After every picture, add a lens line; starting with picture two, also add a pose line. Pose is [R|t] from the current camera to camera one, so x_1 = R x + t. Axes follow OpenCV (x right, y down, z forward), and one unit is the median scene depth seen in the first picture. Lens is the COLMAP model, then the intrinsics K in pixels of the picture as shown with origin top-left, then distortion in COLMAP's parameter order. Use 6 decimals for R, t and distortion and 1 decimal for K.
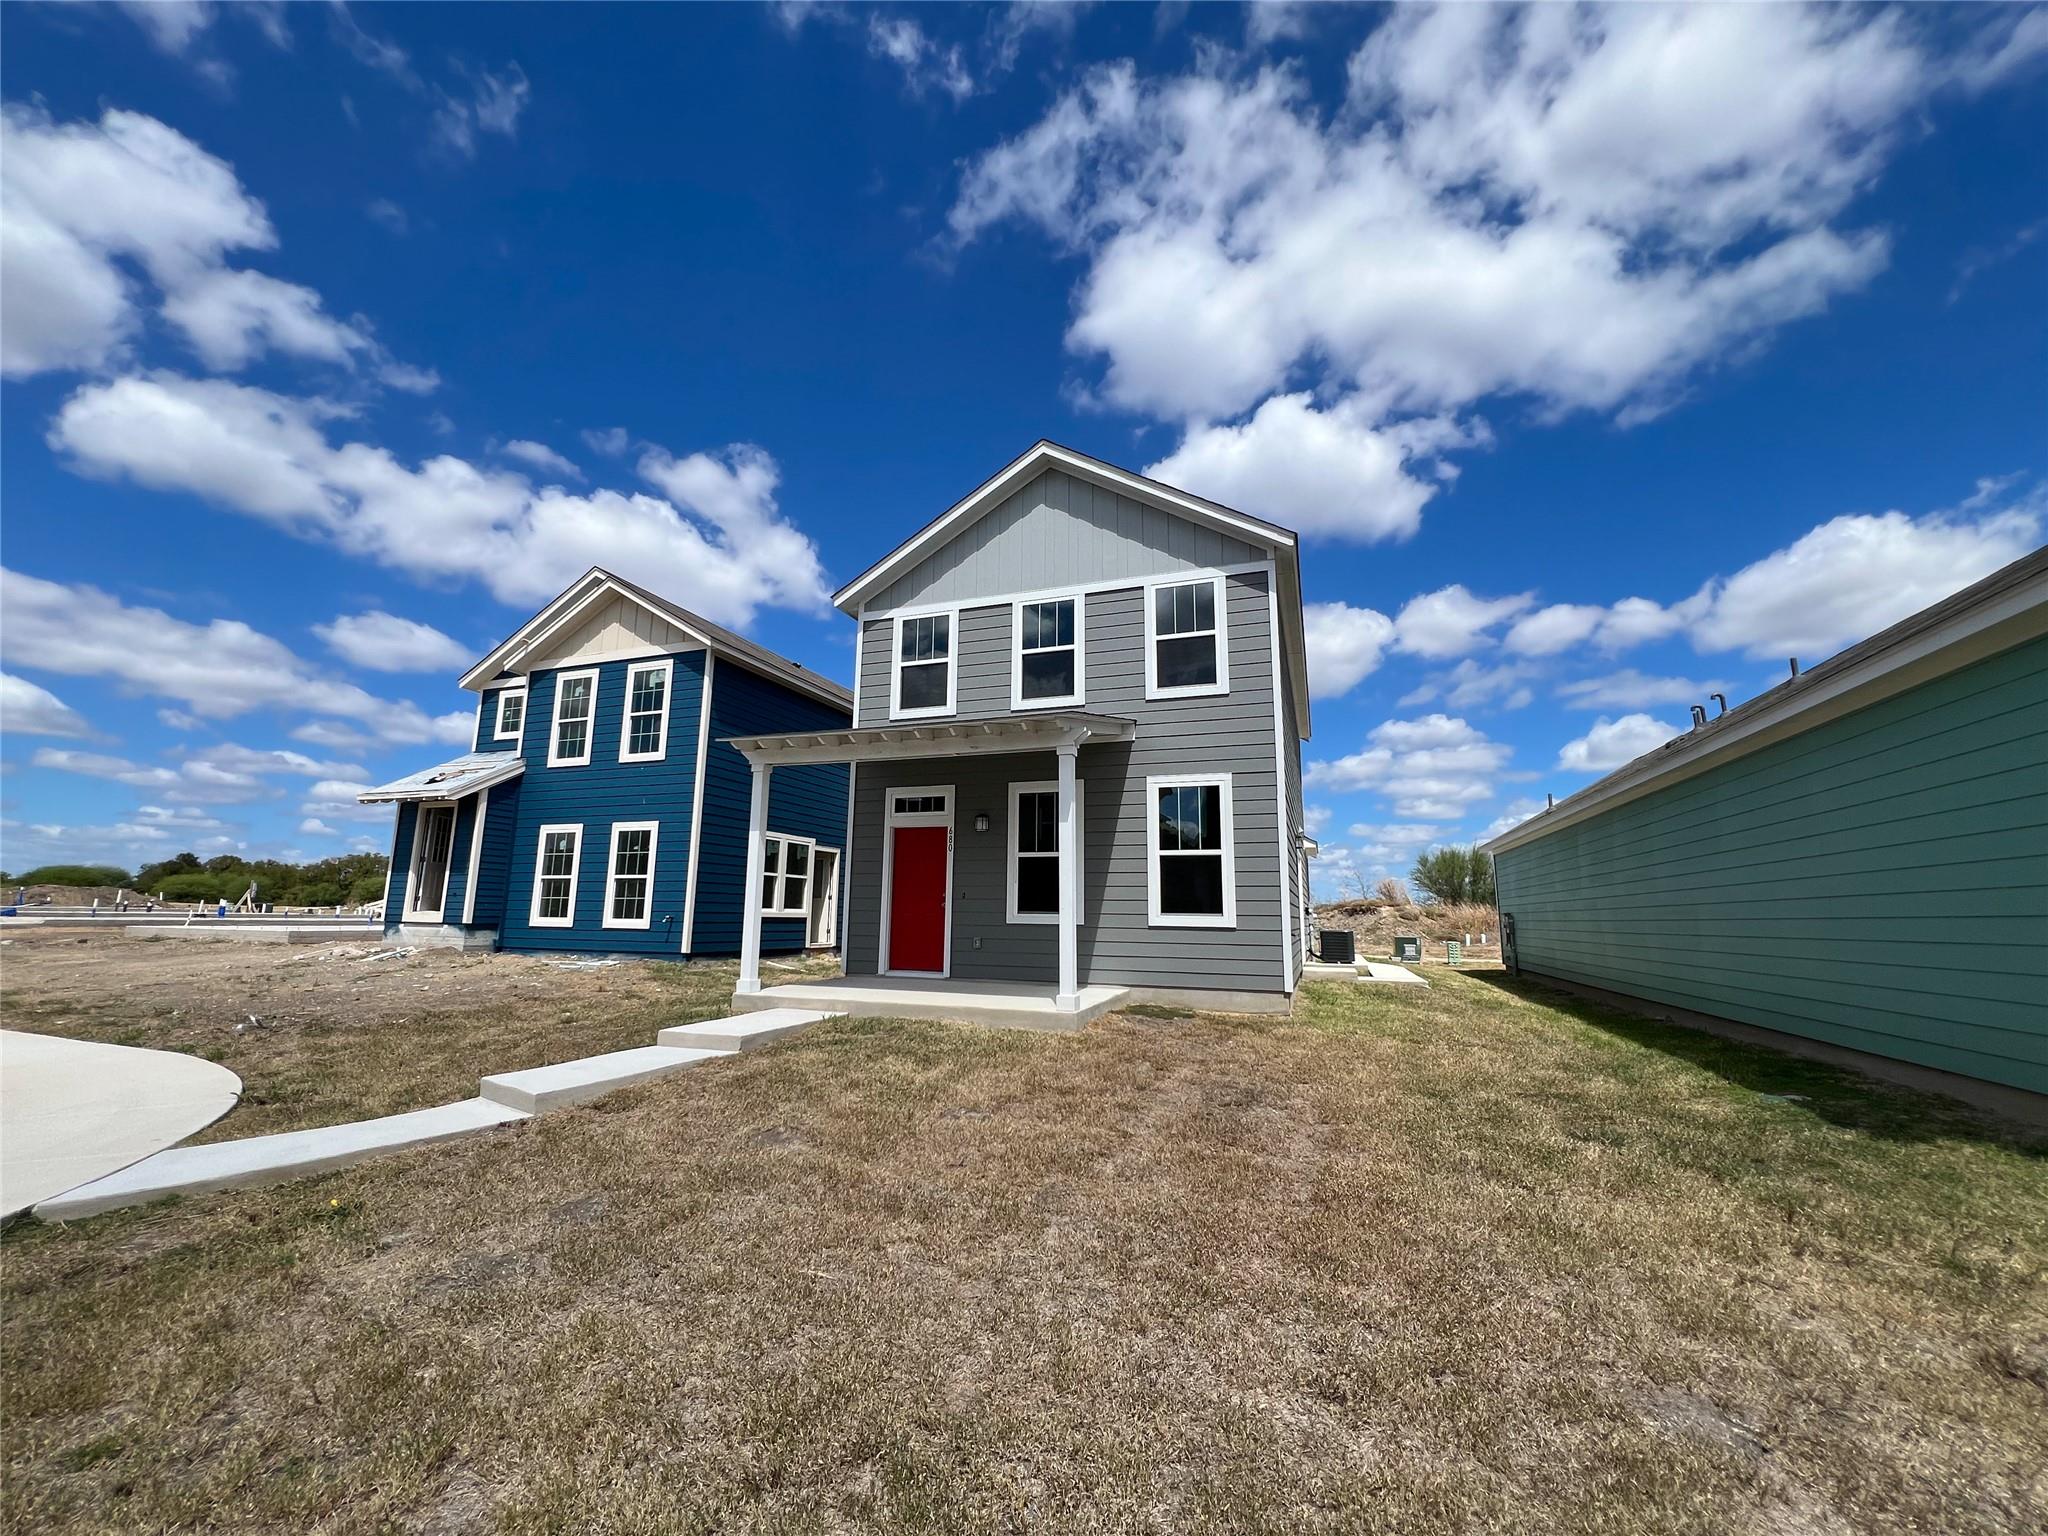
lens RADIAL K [[822.8, 0, 1024.0], [0, 822.8, 768.0], [0, 0, 1]] dist [-0.000665, -0.000106]
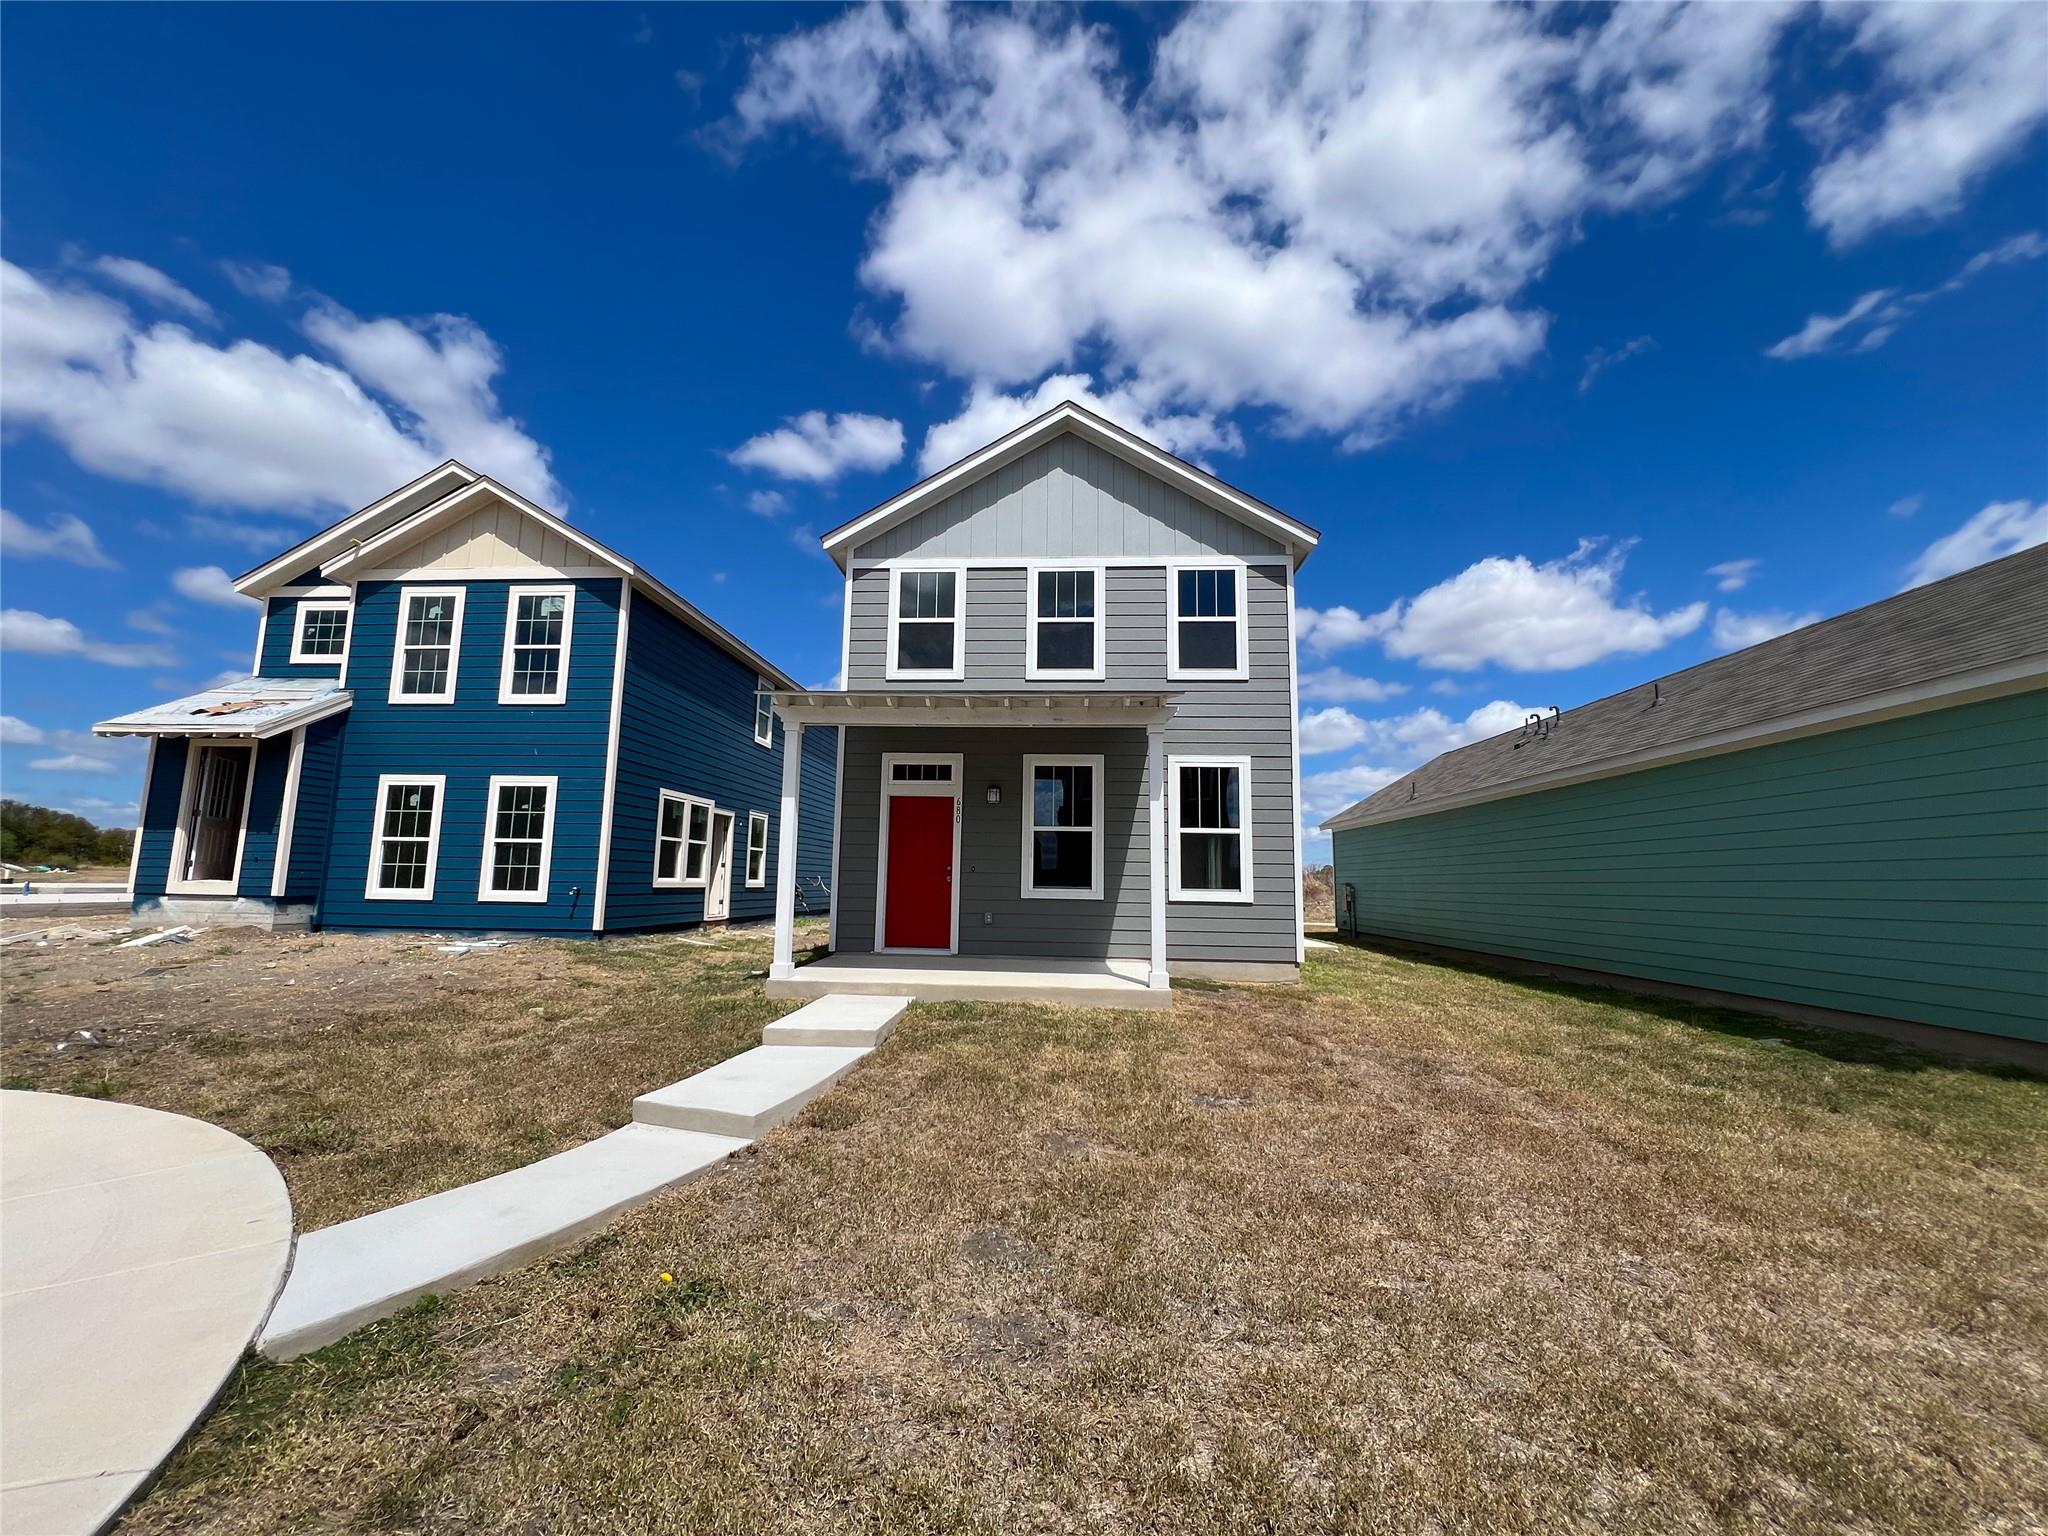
lens RADIAL K [[822.2, 0, 1024.5], [0, 822.2, 777.5], [0, 0, 1]] dist [0.000622, 0.000117]
pose [[0.958074, 0.037800, 0.284016, -0.217333], [-0.054227, 0.997266, 0.050196, -0.002811], [-0.281342, -0.063493, 0.957505, 0.050529]]
